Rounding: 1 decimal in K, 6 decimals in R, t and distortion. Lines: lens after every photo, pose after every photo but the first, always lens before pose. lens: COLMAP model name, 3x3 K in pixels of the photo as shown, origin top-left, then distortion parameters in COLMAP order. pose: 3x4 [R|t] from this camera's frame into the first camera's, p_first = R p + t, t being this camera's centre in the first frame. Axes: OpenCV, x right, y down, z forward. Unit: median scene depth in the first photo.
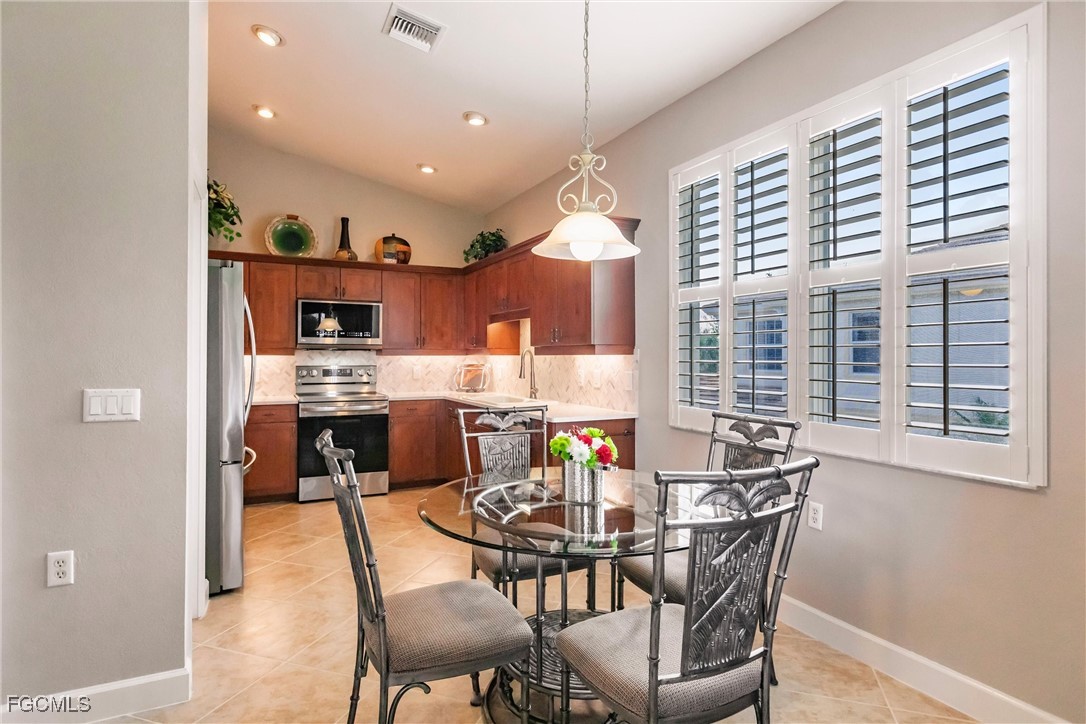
lens RADIAL K [[591.1, 0, 543.0], [0, 591.1, 362.0], [0, 0, 1]] dist [-0.000597, -0.000043]
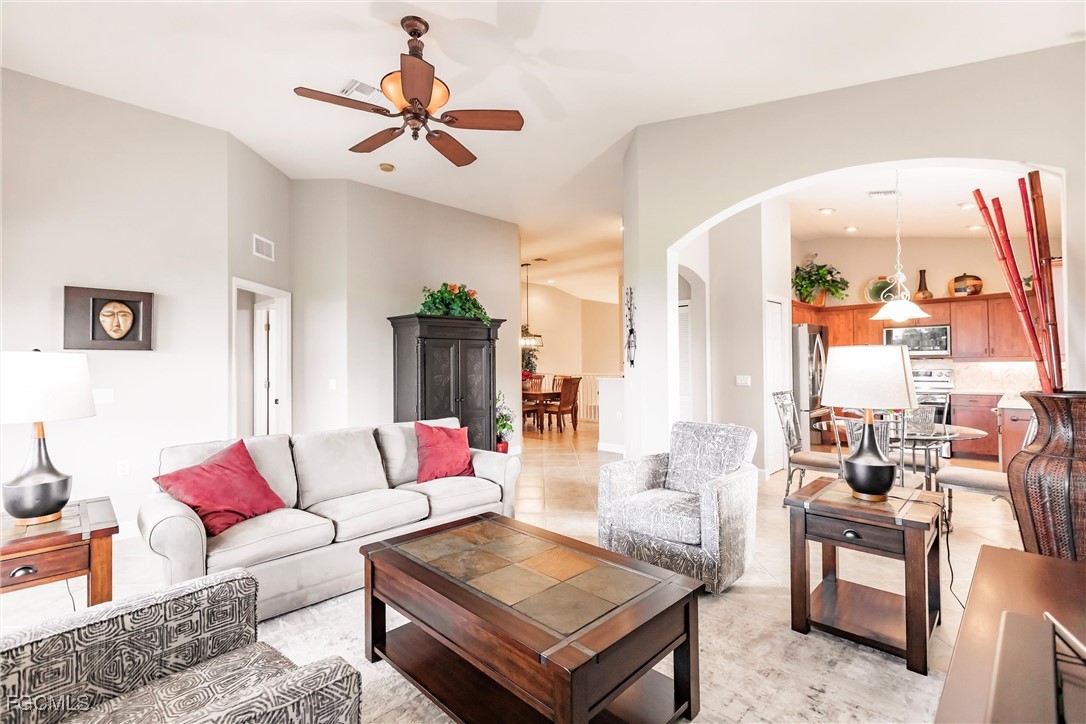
lens RADIAL K [[535.8, 0, 543.0], [0, 535.8, 362.0], [0, 0, 1]] dist [-0.000282, -0.000067]
pose [[0.361117, -0.008009, -0.932486, 0.558048], [0.000340, 0.999964, -0.008457, -0.000987], [0.932521, 0.002737, 0.361107, -0.370535]]
